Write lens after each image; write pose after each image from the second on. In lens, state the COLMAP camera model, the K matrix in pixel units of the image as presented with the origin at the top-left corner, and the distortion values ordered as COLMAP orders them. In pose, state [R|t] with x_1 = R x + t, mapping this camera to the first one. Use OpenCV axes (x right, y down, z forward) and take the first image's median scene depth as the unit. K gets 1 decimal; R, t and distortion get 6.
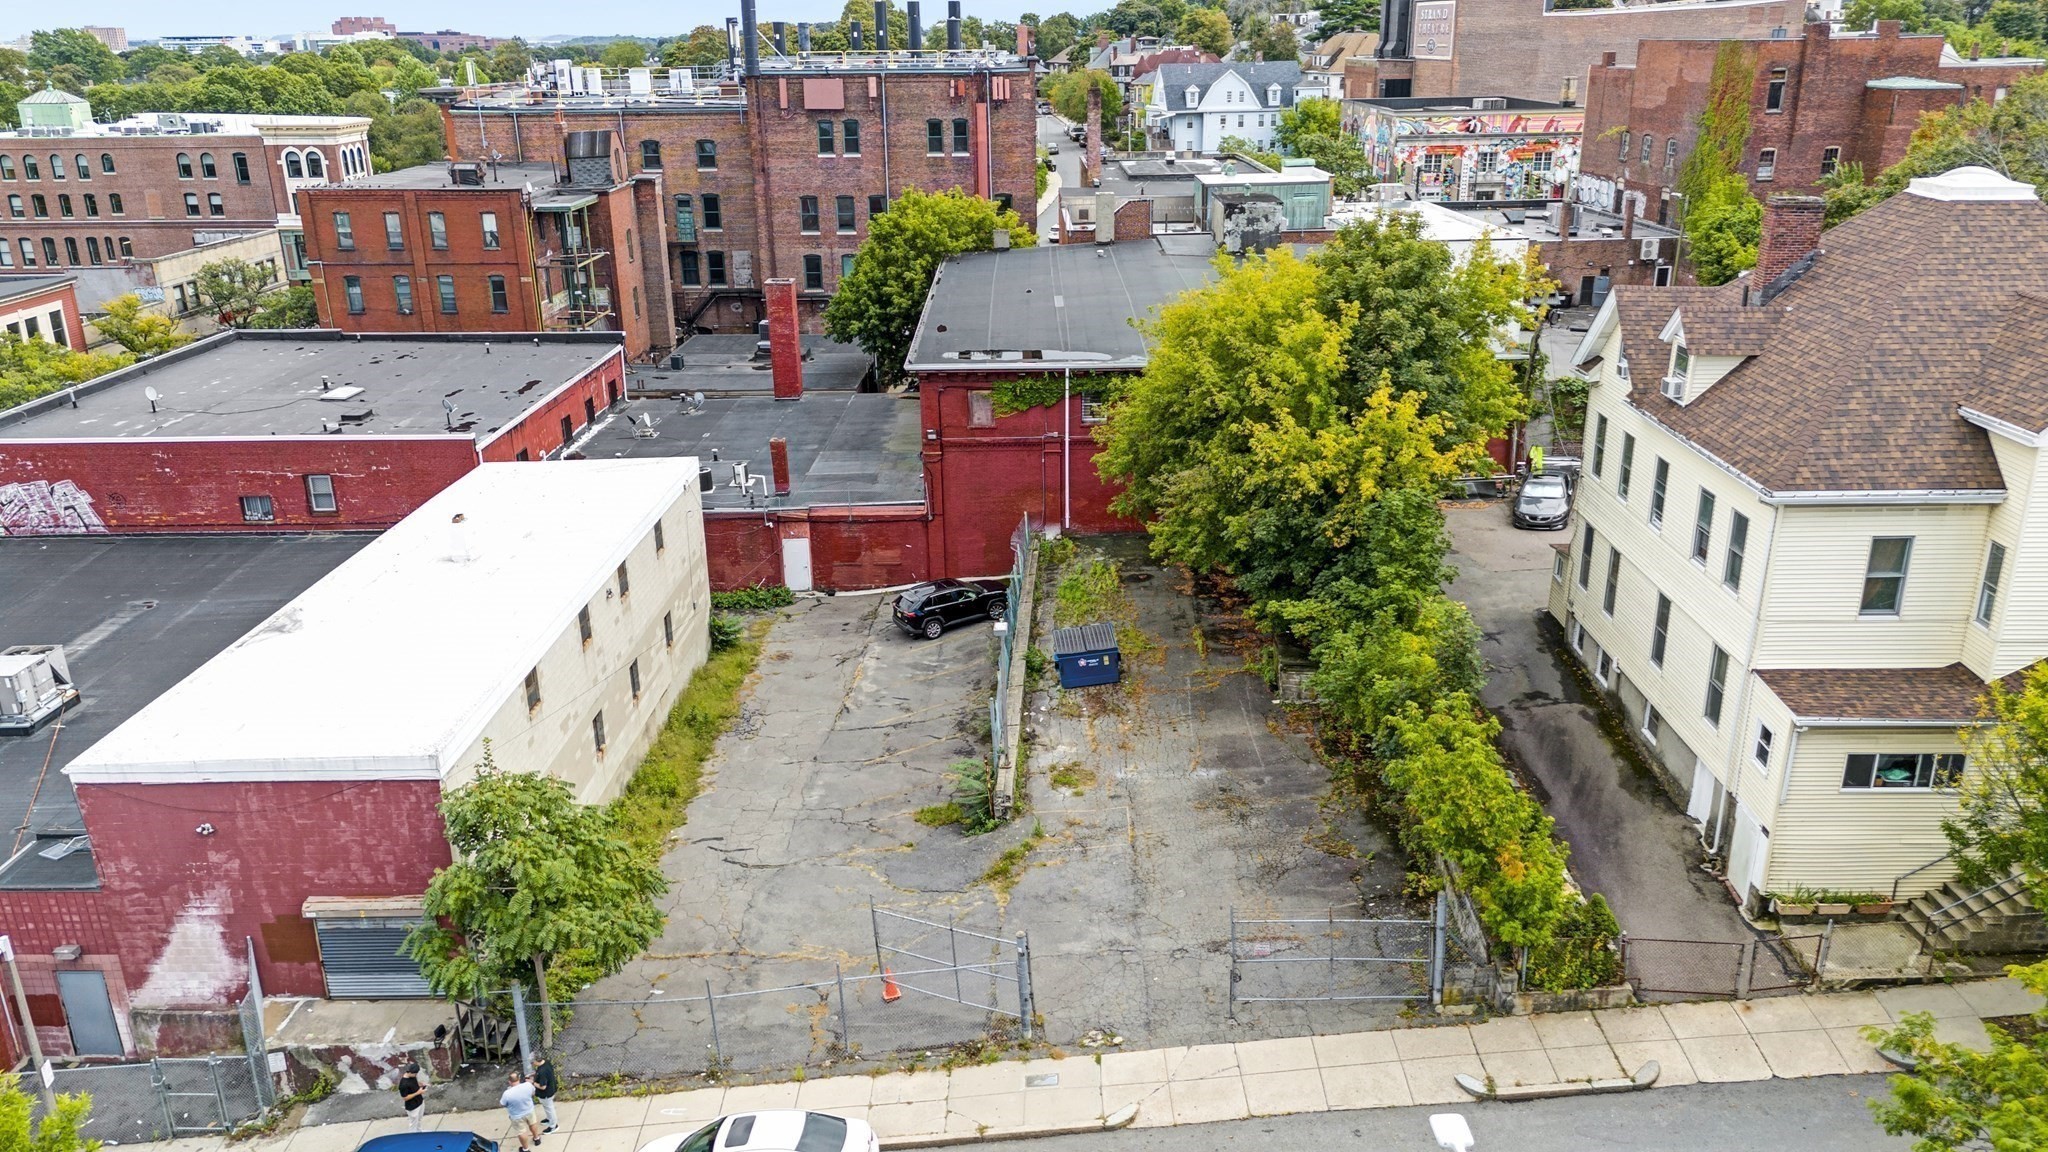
lens RADIAL K [[1498.3, 0, 1017.6], [0, 1498.3, 576.0], [0, 0, 1]] dist [0.049838, -0.027919]
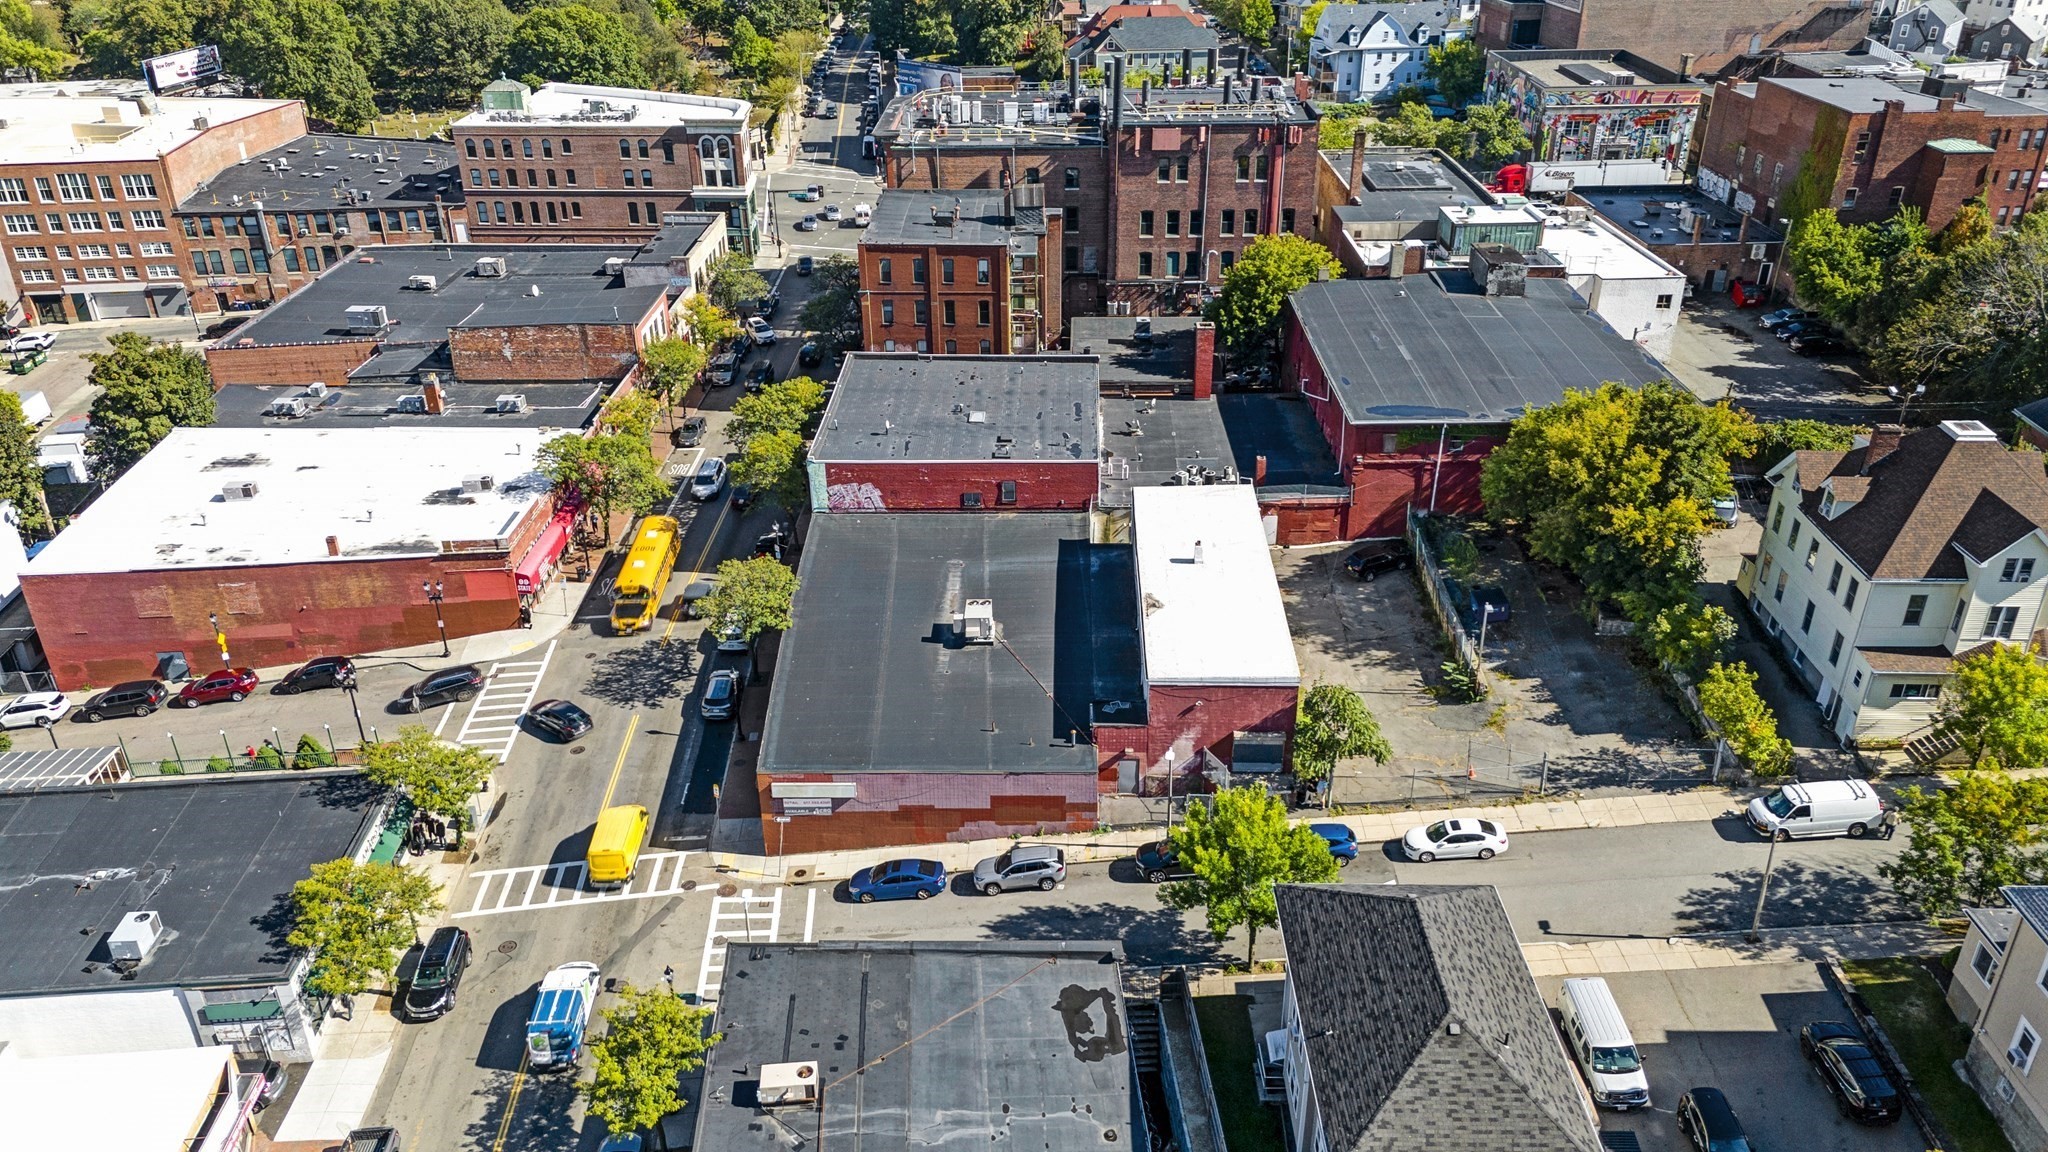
lens RADIAL K [[1498.3, 0, 1024.7], [0, 1498.3, 573.9], [0, 0, 1]] dist [0.049838, -0.027919]
pose [[0.999947, 0.010232, 0.001056, -0.288508], [-0.010280, 0.990428, 0.137644, -0.128544], [0.000362, -0.137647, 0.990481, -0.471641]]
